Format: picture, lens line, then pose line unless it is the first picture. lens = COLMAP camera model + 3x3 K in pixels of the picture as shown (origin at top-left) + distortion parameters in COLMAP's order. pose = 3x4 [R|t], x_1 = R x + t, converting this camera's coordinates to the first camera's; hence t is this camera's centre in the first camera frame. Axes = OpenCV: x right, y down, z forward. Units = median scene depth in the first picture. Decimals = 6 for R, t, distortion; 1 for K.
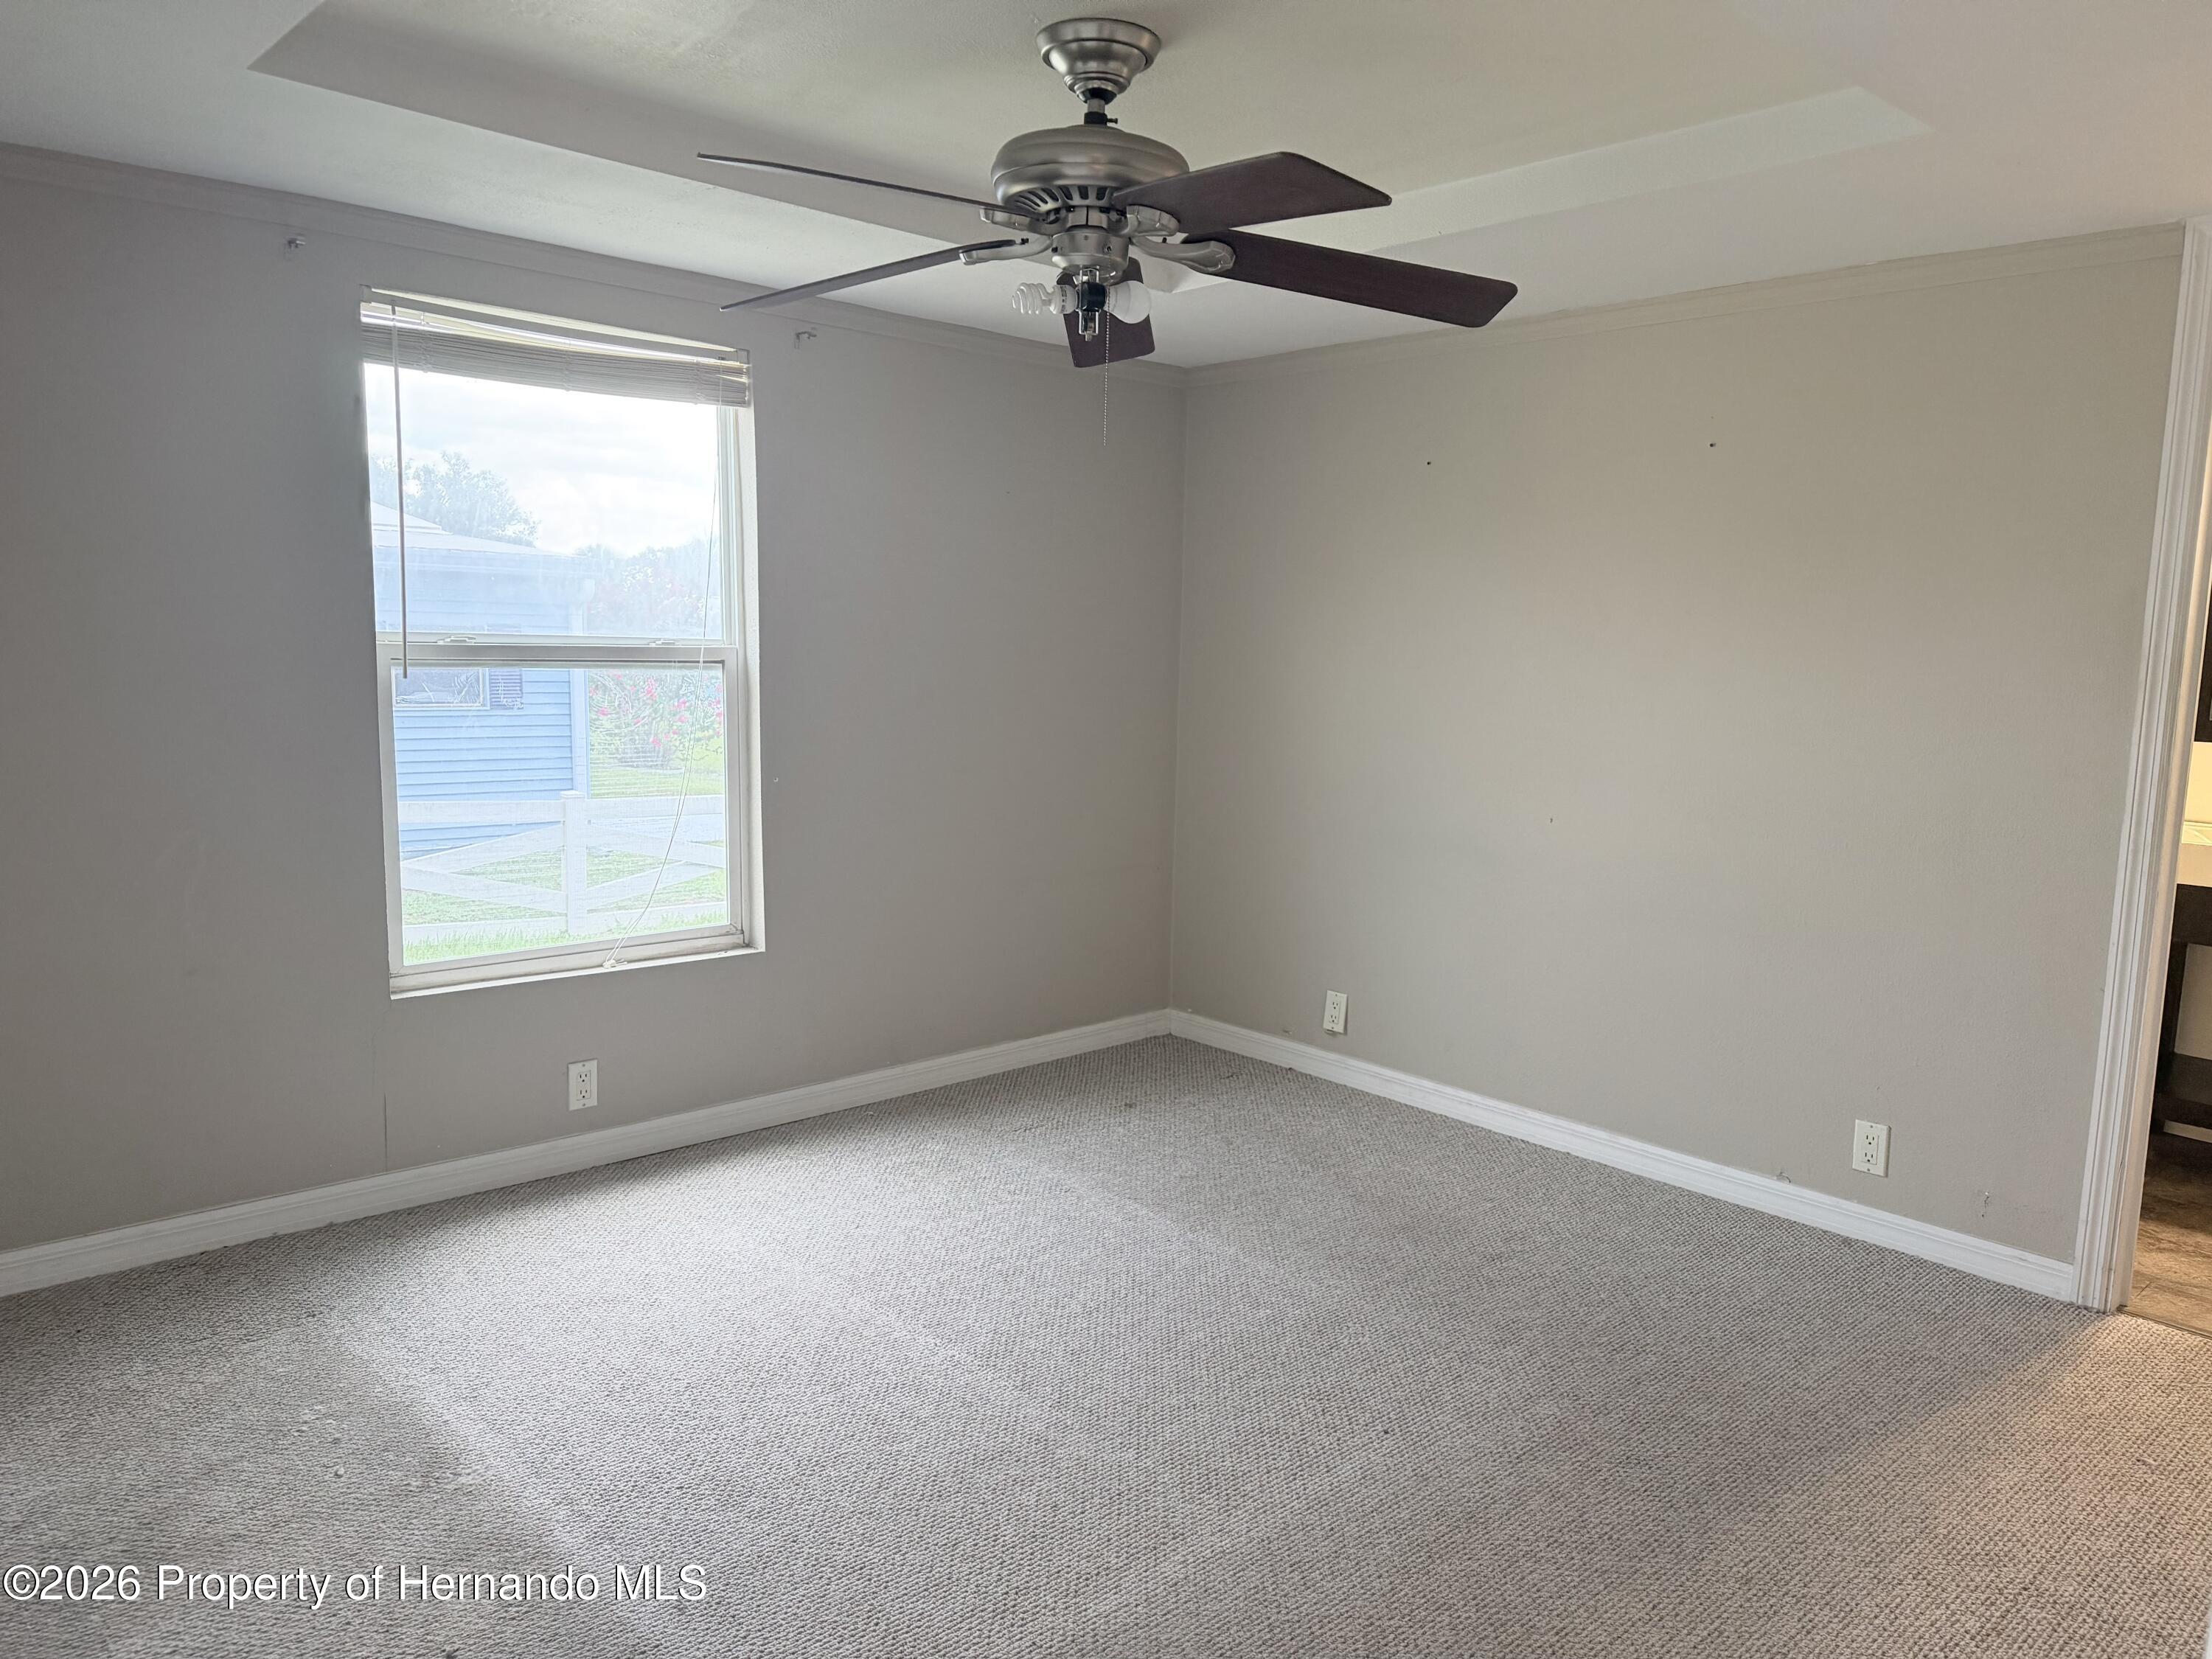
lens RADIAL K [[1547.8, 0, 1102.8], [0, 1547.8, 836.1], [0, 0, 1]] dist [0.056962, -0.071921]
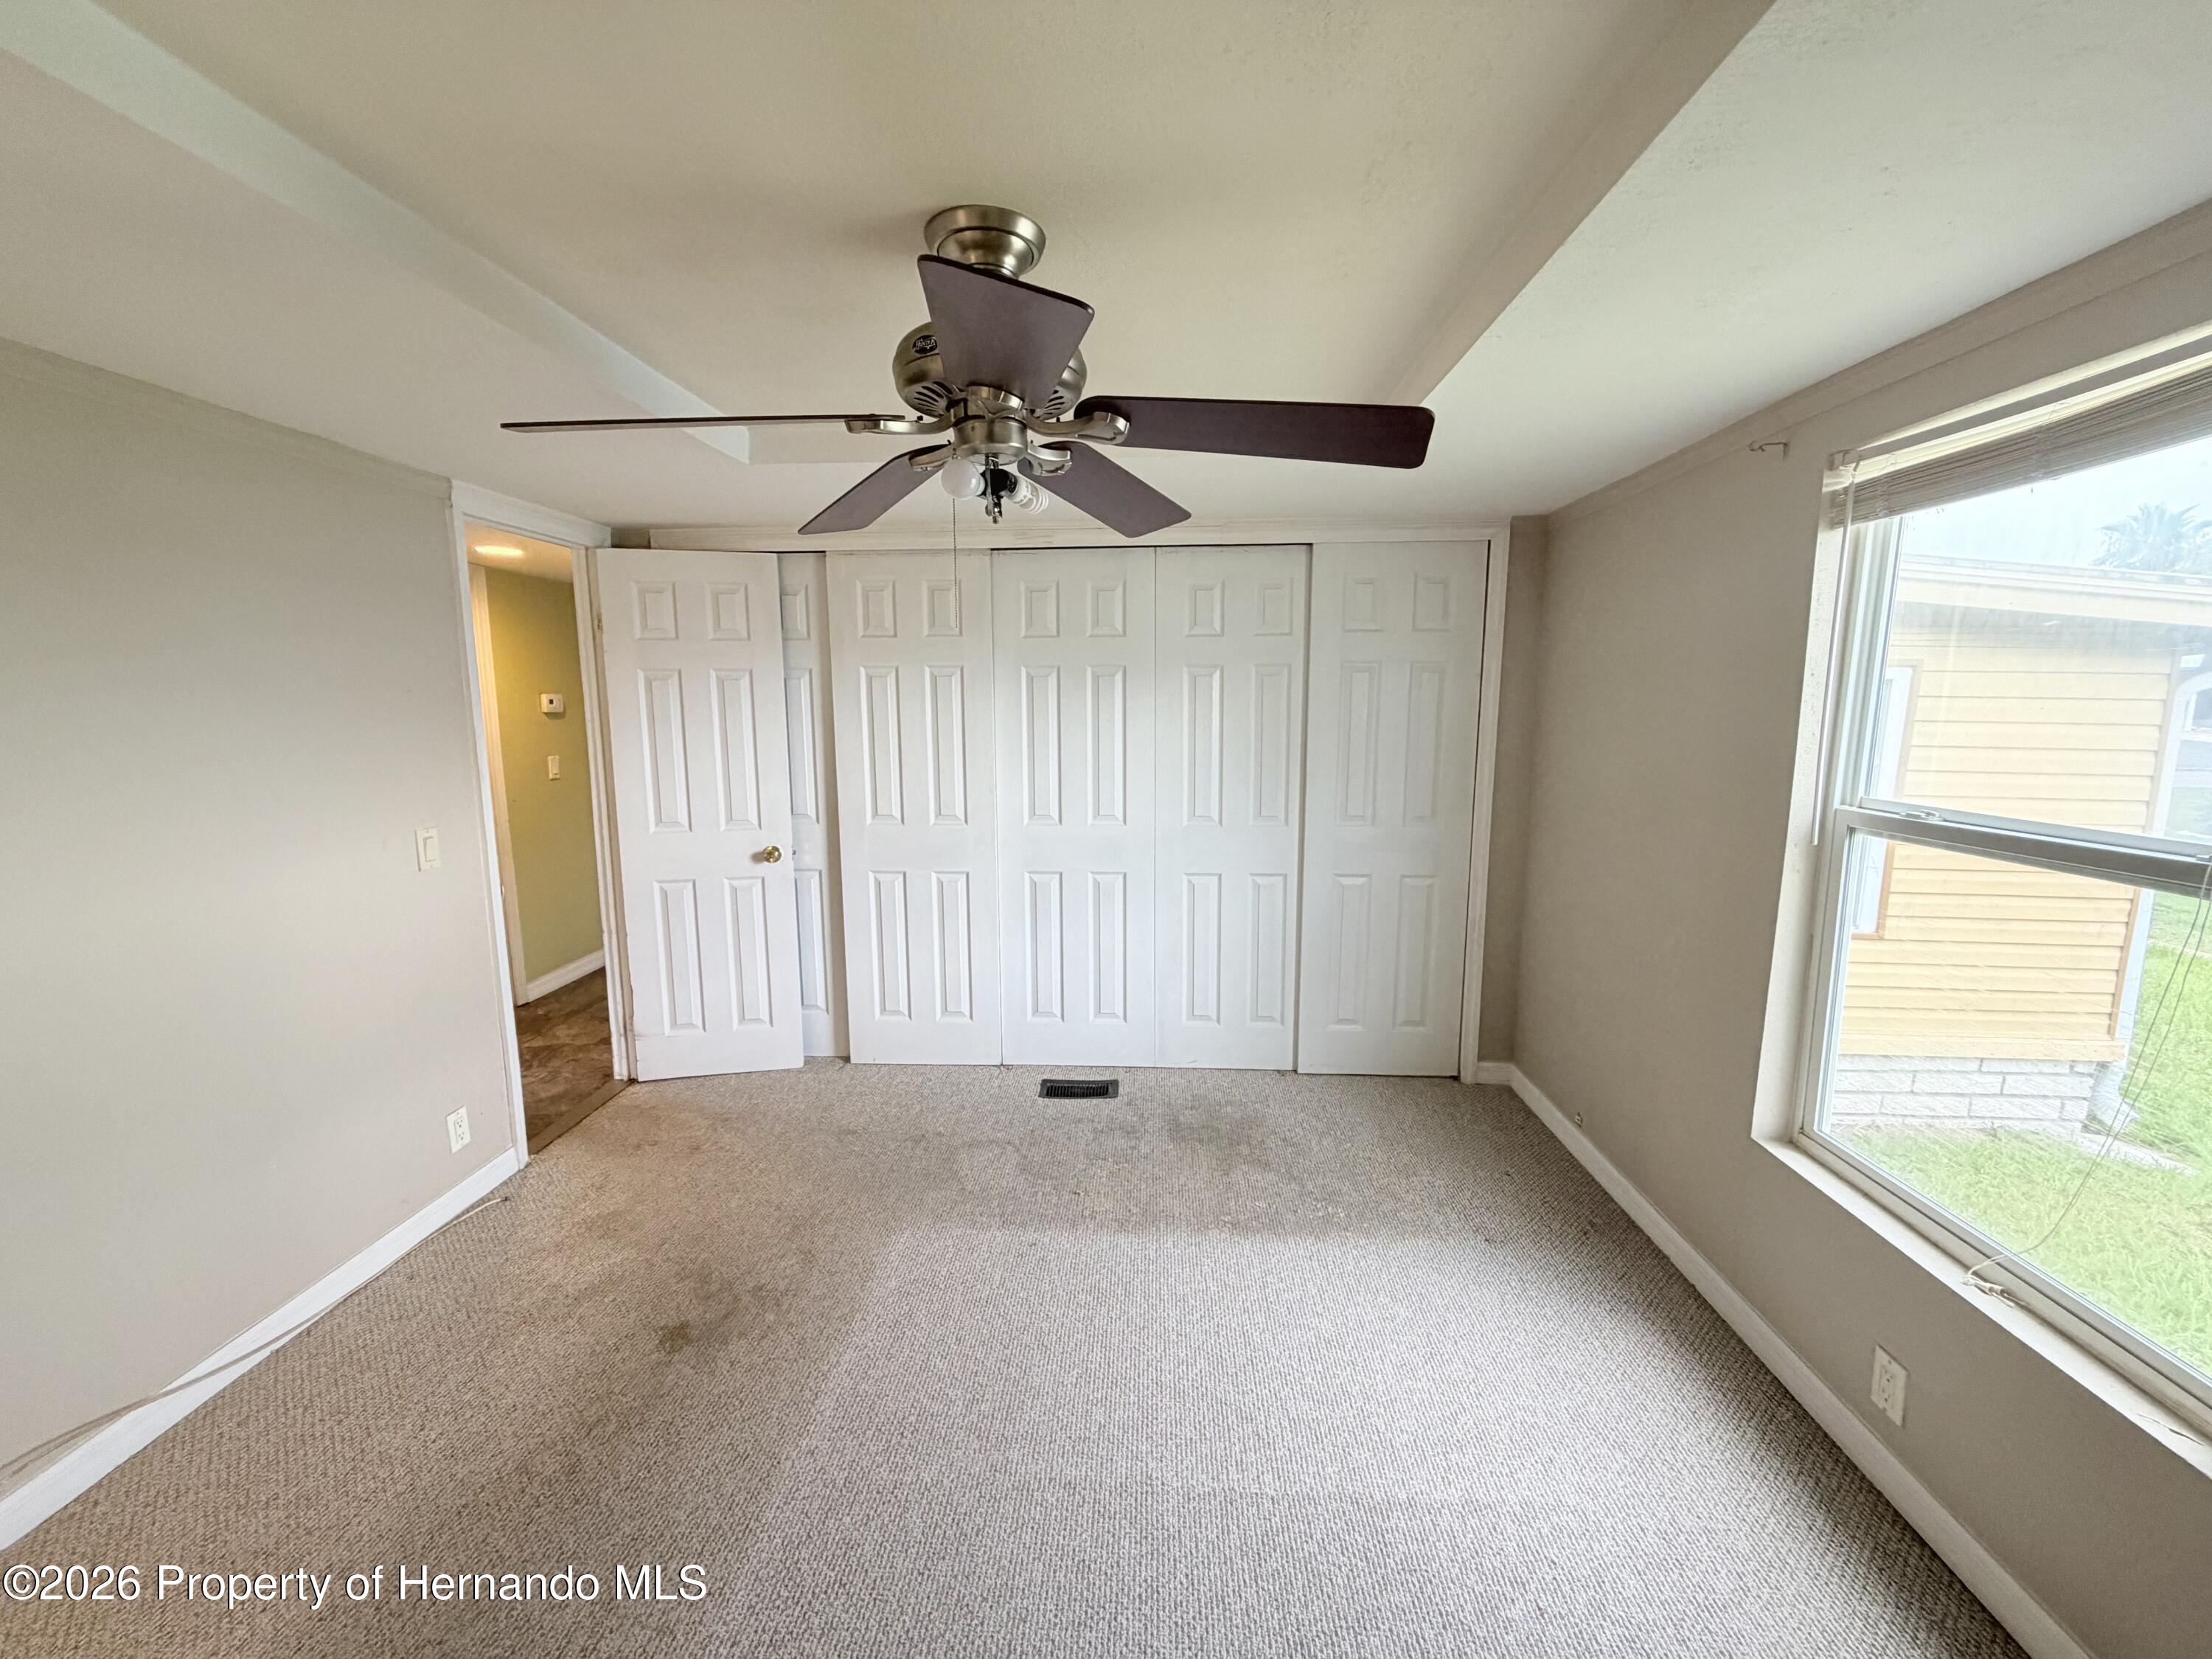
lens RADIAL K [[878.5, 0, 1098.0], [0, 878.5, 823.5], [0, 0, 1]] dist [0.000409, -0.000118]
pose [[-0.721065, 0.076449, -0.688637, 0.328423], [-0.106291, 0.969924, 0.218972, -0.237487], [0.684666, 0.231089, -0.691253, 1.359656]]
